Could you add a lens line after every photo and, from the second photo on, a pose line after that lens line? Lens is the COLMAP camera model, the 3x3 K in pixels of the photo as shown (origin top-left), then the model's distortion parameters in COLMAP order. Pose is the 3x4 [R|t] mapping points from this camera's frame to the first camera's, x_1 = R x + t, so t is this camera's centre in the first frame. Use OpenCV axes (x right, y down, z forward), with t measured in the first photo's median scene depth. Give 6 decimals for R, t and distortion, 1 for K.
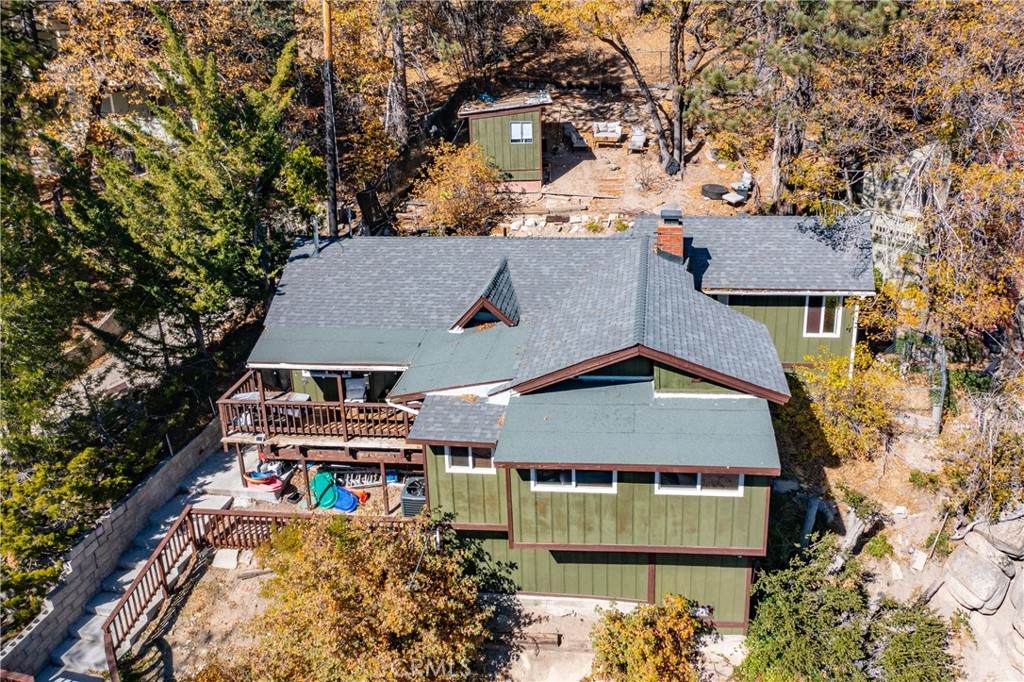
lens RADIAL K [[848.0, 0, 572.7], [0, 848.0, 283.7], [0, 0, 1]] dist [-0.012240, -0.009560]
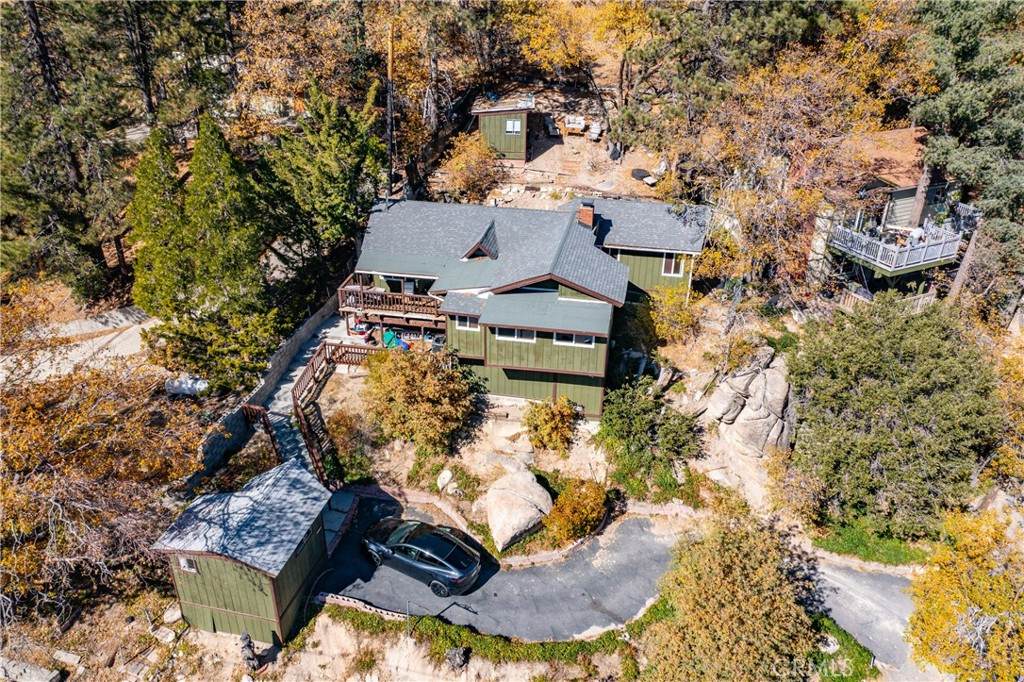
lens RADIAL K [[824.1, 0, 535.8], [0, 824.1, 343.8], [0, 0, 1]] dist [-0.015251, -0.003884]
pose [[0.996846, 0.068544, -0.040008, 0.108540], [-0.061091, 0.984481, 0.164515, -0.072712], [0.050663, -0.161552, 0.985563, -0.835048]]
